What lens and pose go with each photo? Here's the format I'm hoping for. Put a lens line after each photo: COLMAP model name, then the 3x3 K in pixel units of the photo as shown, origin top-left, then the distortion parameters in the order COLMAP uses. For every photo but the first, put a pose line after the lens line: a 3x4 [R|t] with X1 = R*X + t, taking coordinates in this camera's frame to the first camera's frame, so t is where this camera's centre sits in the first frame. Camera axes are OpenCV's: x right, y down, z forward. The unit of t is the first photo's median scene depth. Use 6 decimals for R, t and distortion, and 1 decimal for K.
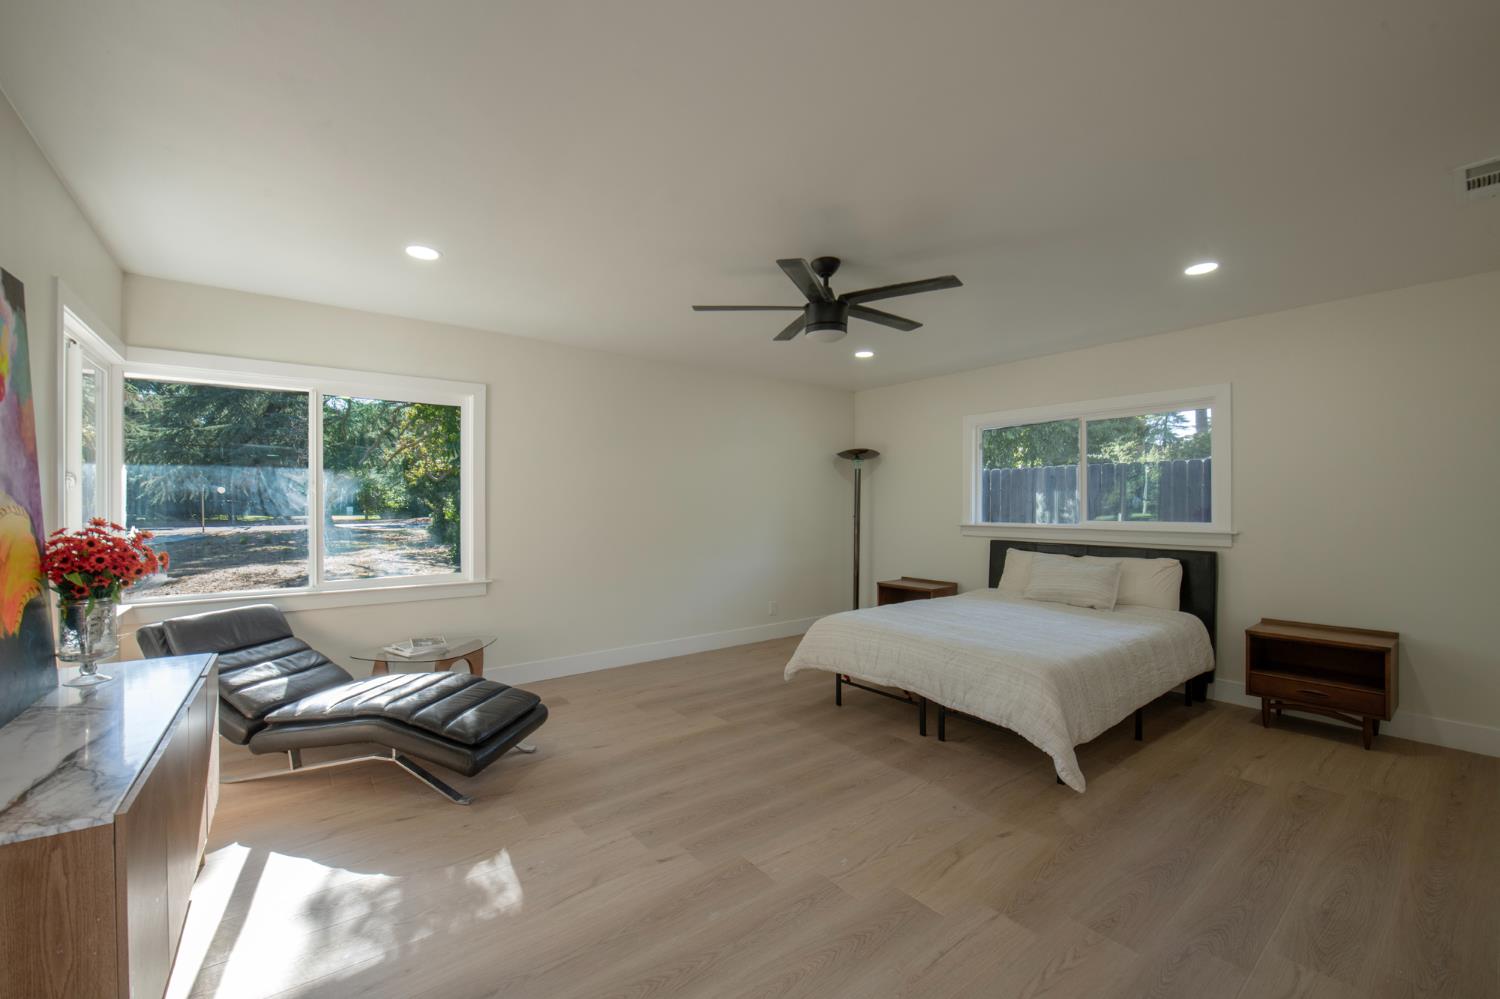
lens RADIAL K [[611.0, 0, 751.3], [0, 611.0, 491.5], [0, 0, 1]] dist [-0.000635, -0.002389]
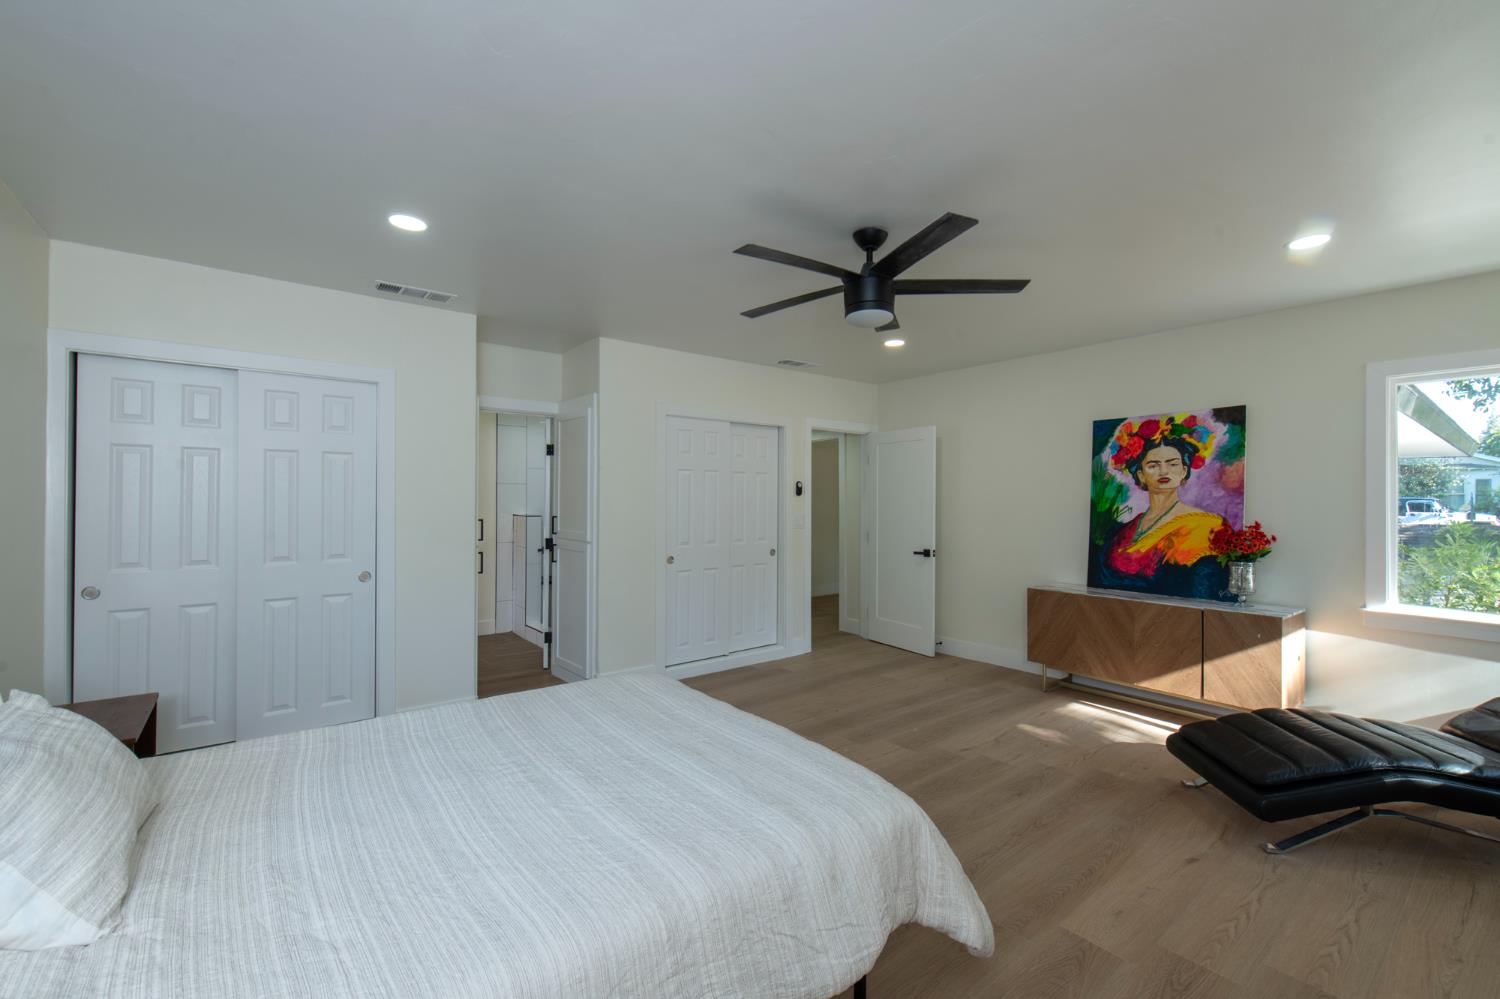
lens RADIAL K [[611.0, 0, 751.3], [0, 611.0, 491.5], [0, 0, 1]] dist [-0.000635, -0.002389]
pose [[-0.999911, -0.003025, -0.013027, 0.354461], [-0.002758, 0.999786, -0.020506, 0.004576], [0.013086, -0.020468, -0.999705, 2.186067]]
